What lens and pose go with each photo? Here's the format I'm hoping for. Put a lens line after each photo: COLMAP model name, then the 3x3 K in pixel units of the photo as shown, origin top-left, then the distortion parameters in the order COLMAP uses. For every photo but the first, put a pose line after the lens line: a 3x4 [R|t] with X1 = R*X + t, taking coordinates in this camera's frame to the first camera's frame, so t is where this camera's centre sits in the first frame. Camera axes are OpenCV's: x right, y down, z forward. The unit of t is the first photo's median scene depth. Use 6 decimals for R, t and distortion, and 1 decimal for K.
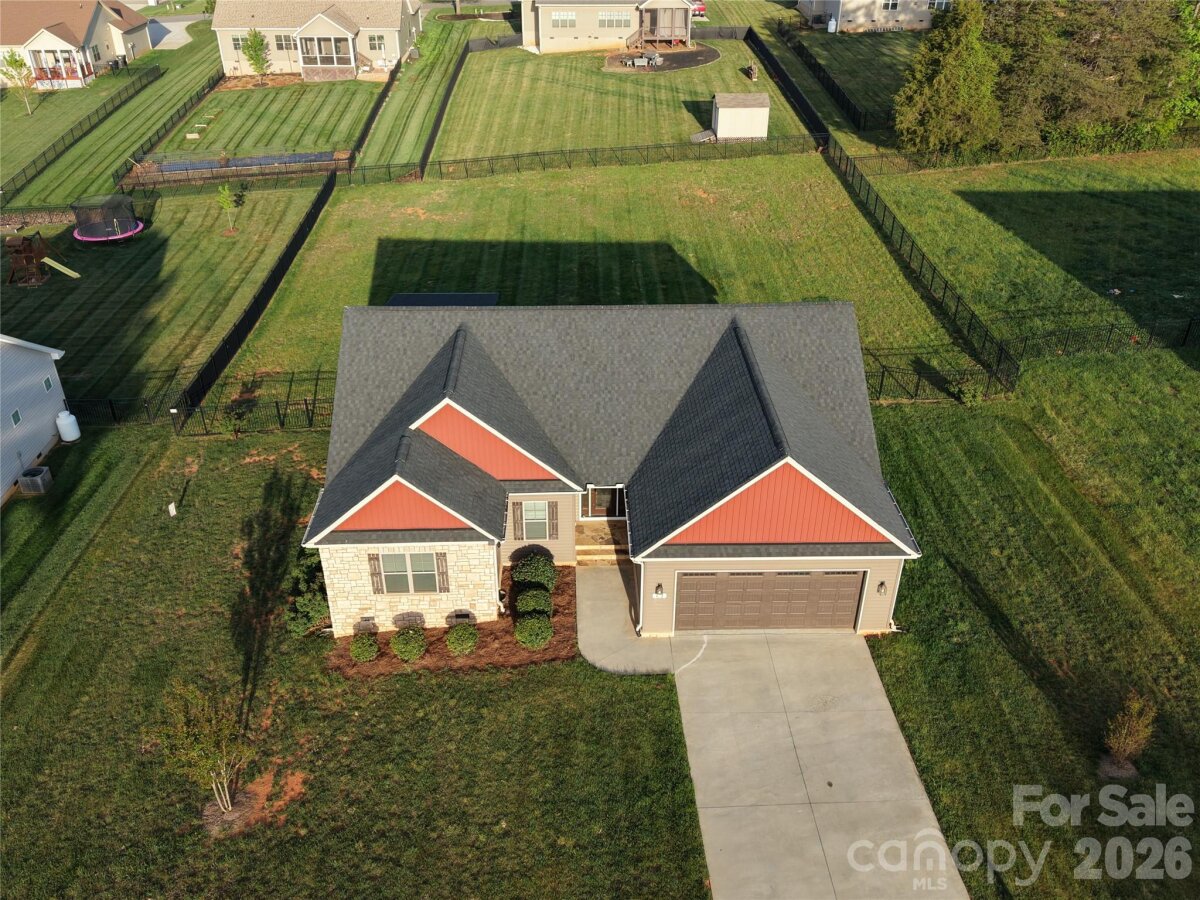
lens RADIAL K [[999.0, 0, 594.9], [0, 999.0, 450.9], [0, 0, 1]] dist [0.024205, -0.060045]
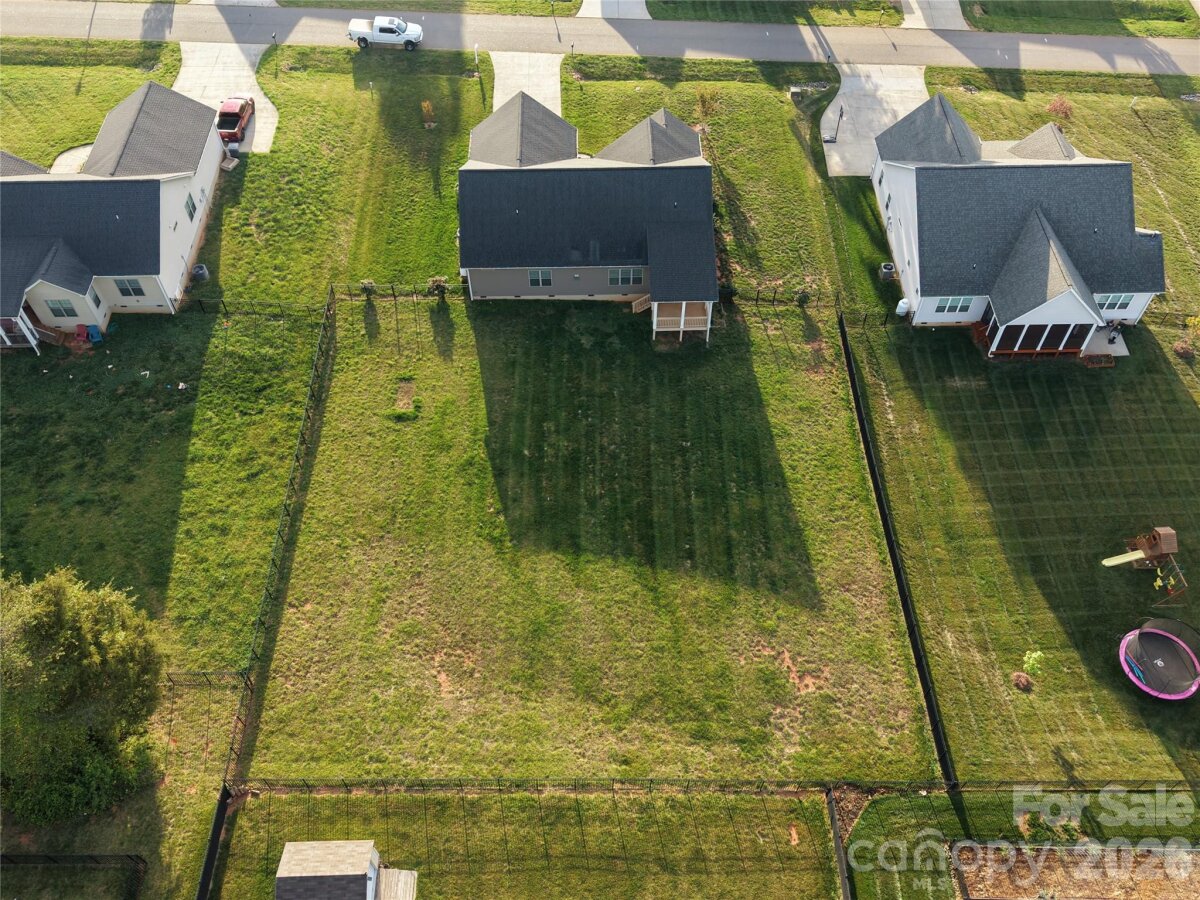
lens RADIAL K [[999.0, 0, 598.4], [0, 999.0, 458.5], [0, 0, 1]] dist [0.024205, -0.060045]
pose [[-0.999964, -0.006920, 0.005010, -0.038941], [0.004301, 0.098915, 0.995087, -2.348816], [-0.007381, 0.995072, -0.098882, 1.996930]]
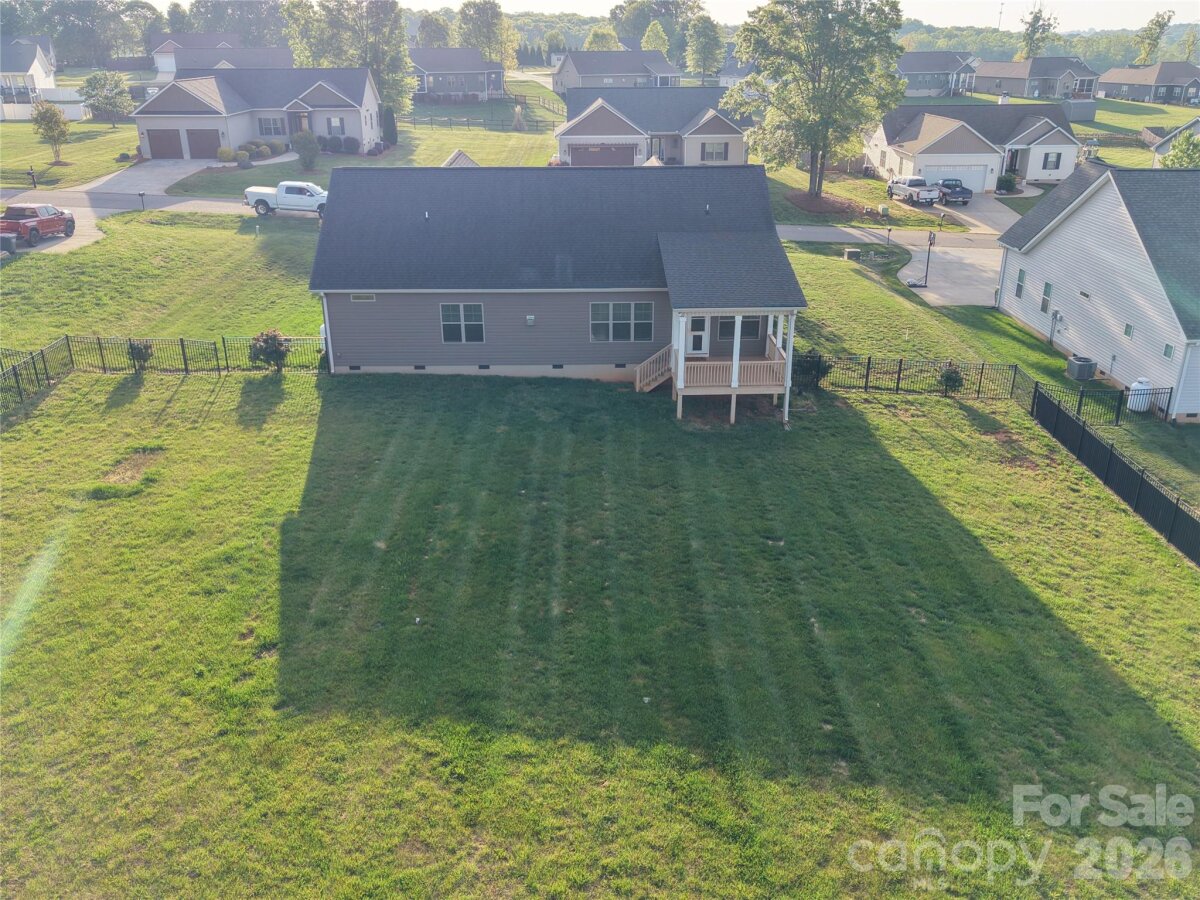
lens RADIAL K [[999.0, 0, 599.1], [0, 999.0, 441.3], [0, 0, 1]] dist [0.024205, -0.060045]
pose [[-0.999999, -0.001280, 0.000313, -0.059931], [-0.000512, 0.596082, 0.802924, -1.010668], [-0.001214, 0.802923, -0.596082, 2.203967]]
